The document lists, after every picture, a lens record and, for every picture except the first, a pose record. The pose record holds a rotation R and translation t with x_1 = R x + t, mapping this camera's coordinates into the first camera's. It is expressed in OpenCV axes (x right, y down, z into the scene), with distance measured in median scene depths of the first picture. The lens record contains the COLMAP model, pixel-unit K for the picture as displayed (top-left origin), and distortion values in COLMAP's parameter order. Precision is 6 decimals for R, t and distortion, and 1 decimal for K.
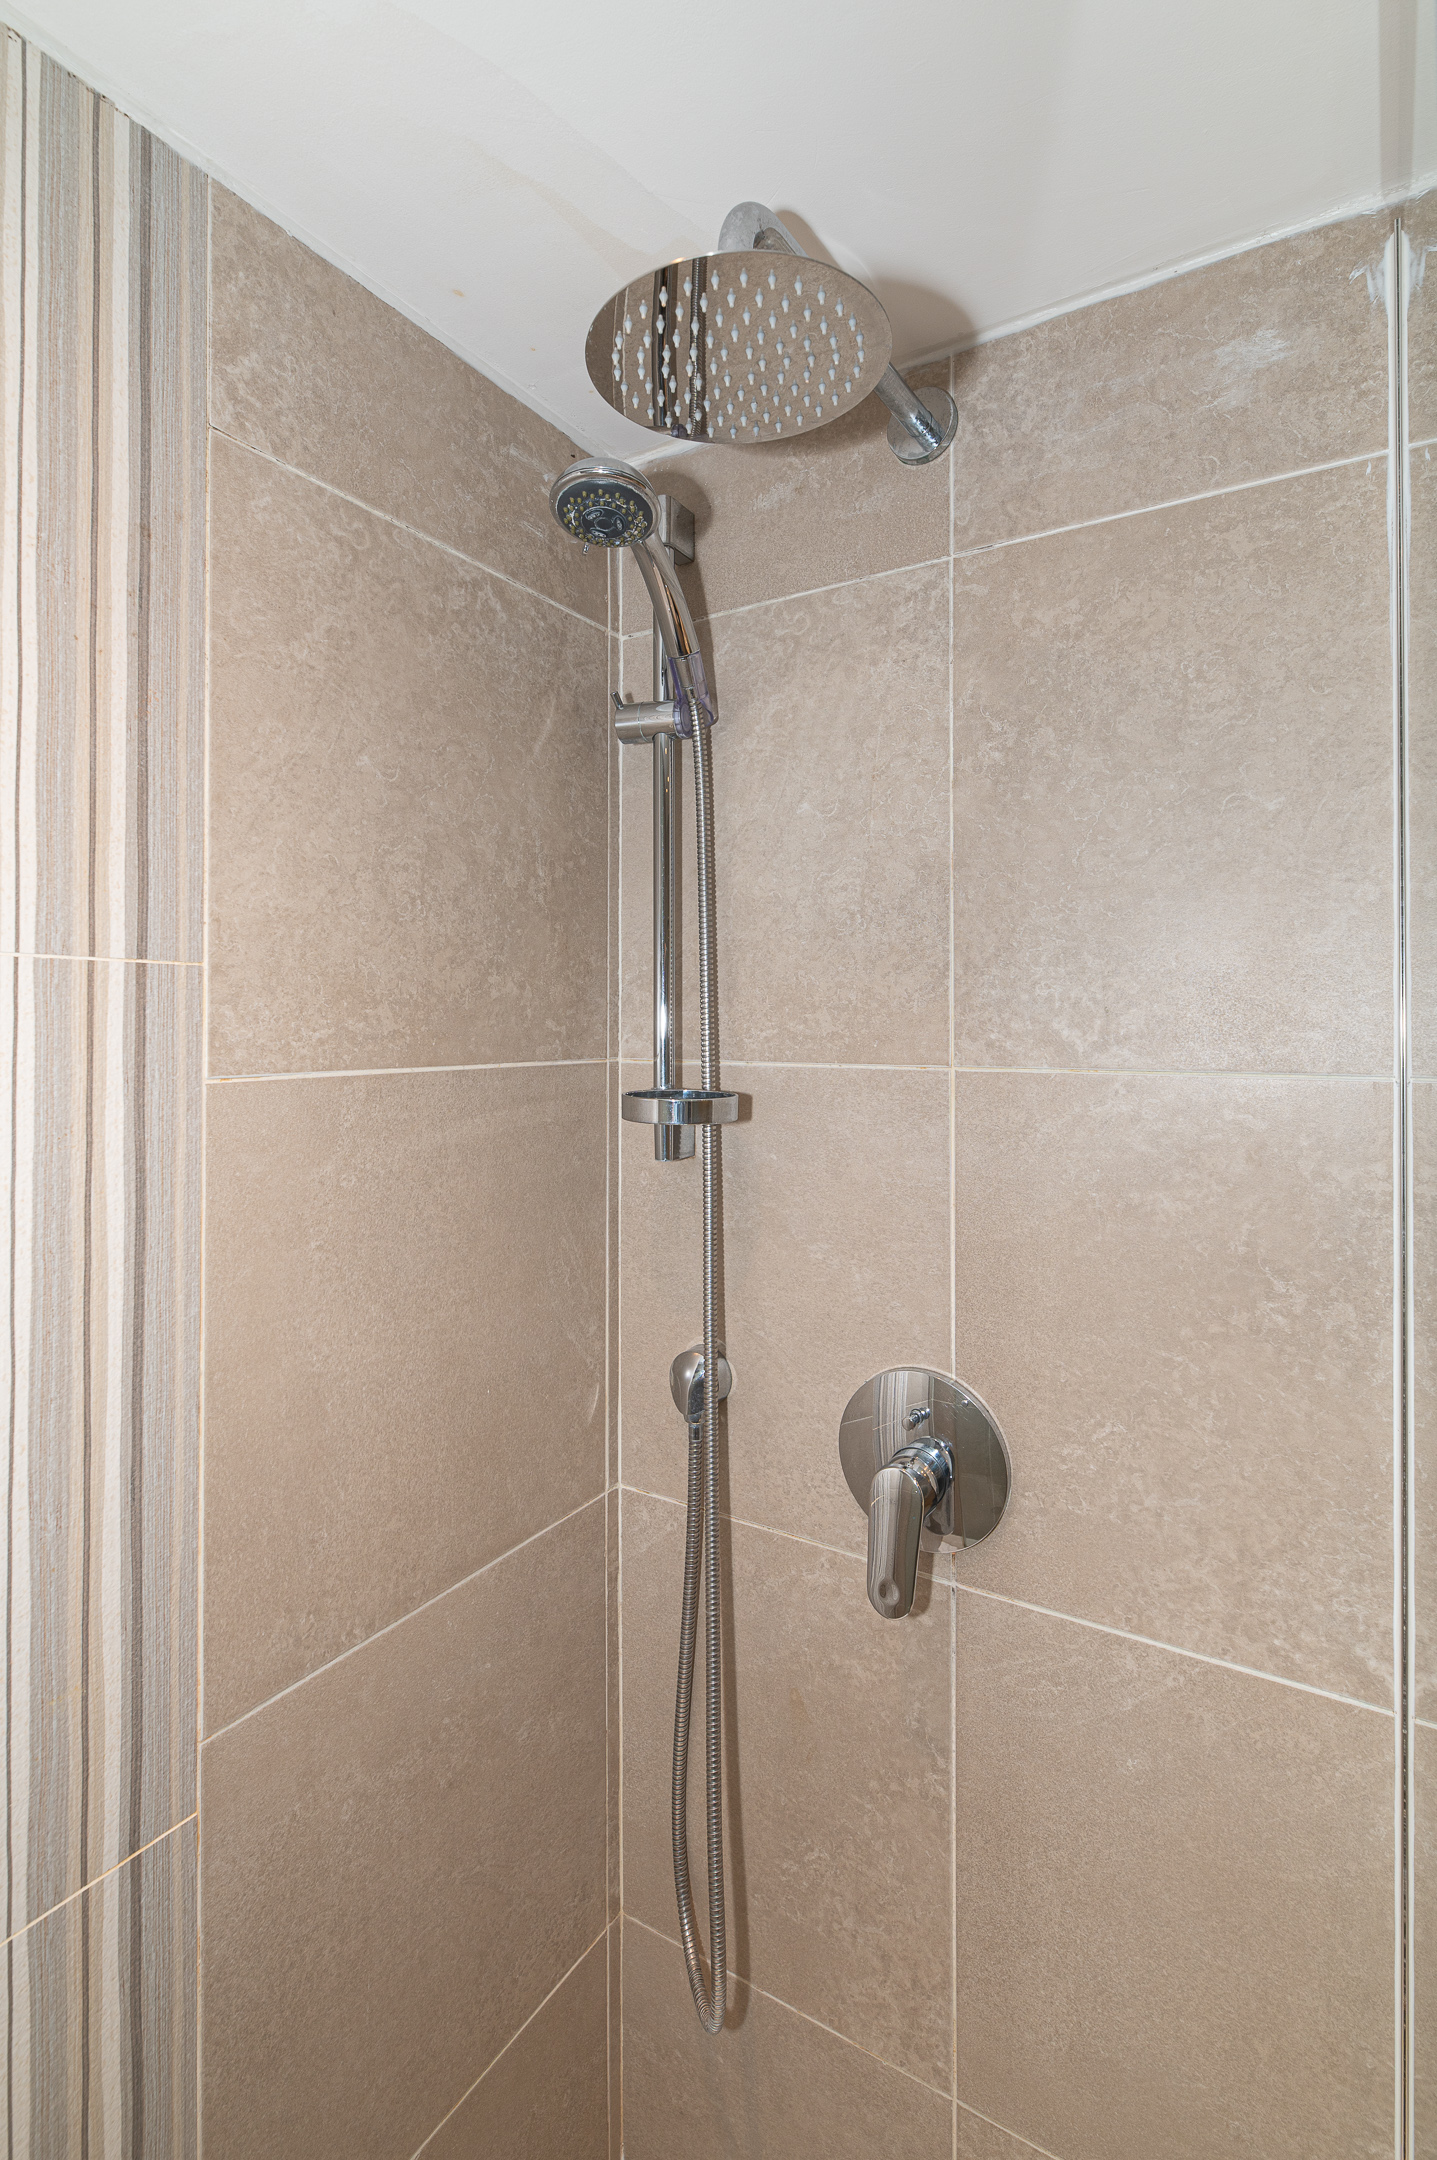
lens RADIAL K [[1042.7, 0, 722.2], [0, 1042.7, 1022.8], [0, 0, 1]] dist [-0.002633, -0.001118]
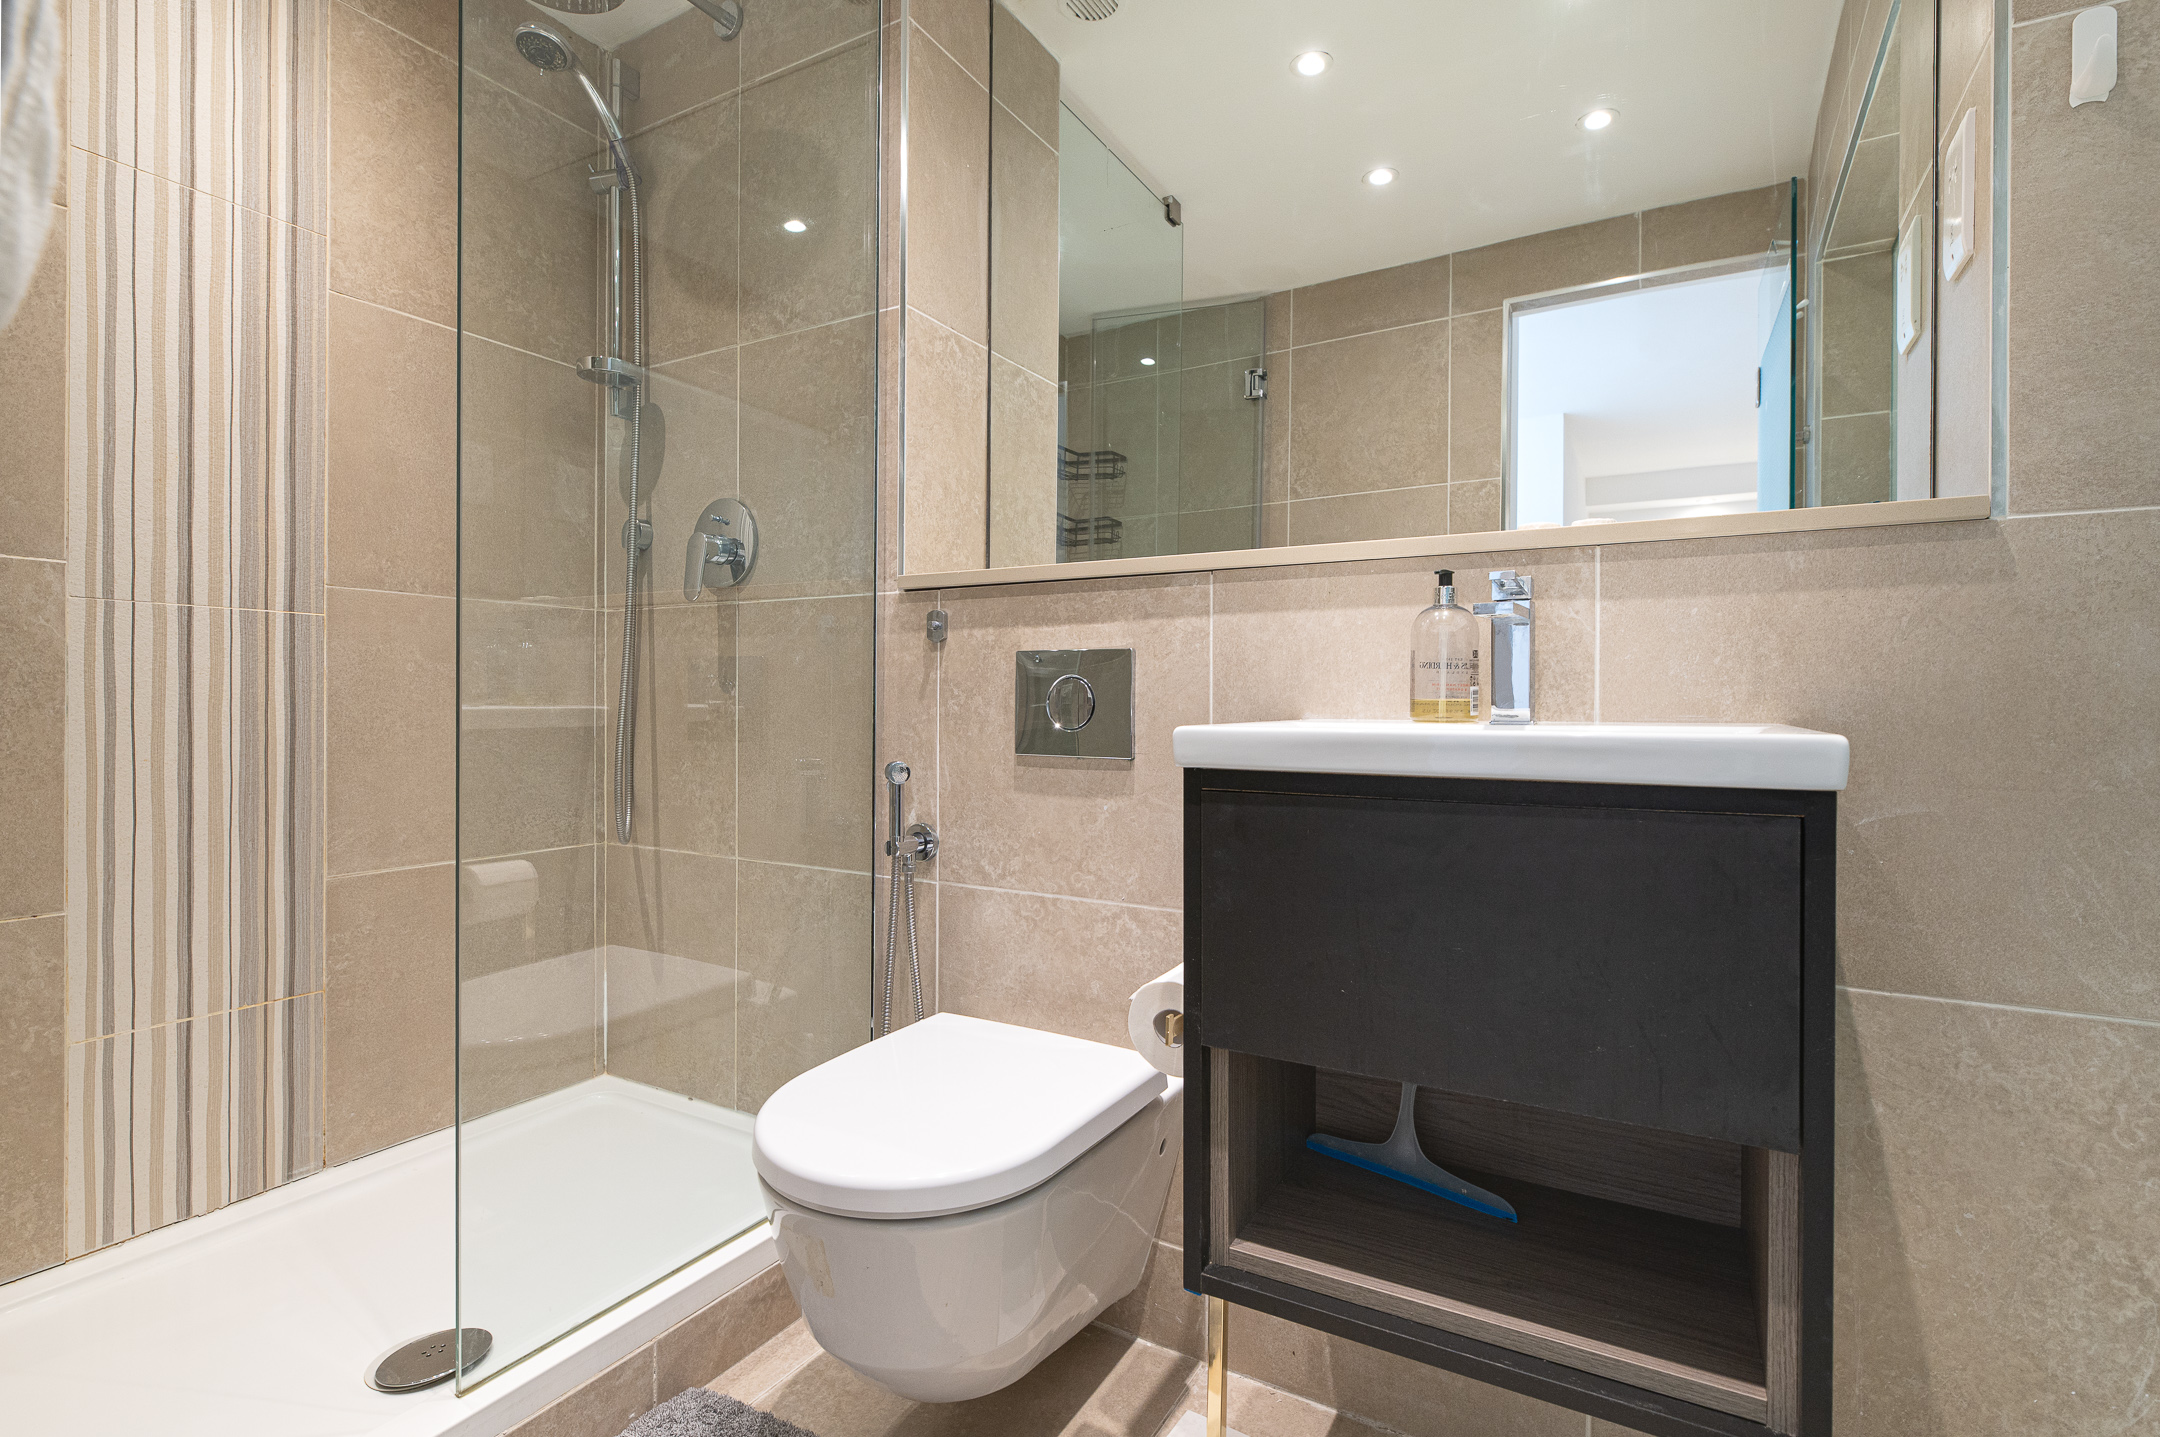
lens RADIAL K [[1004.2, 0, 1090.8], [0, 1004.2, 716.7], [0, 0, 1]] dist [-0.000359, -0.001195]
pose [[0.999009, 0.004159, 0.044313, 1.036659], [-0.004770, 0.999895, 0.013690, 0.925295], [-0.044251, -0.013888, 0.998924, -1.222713]]
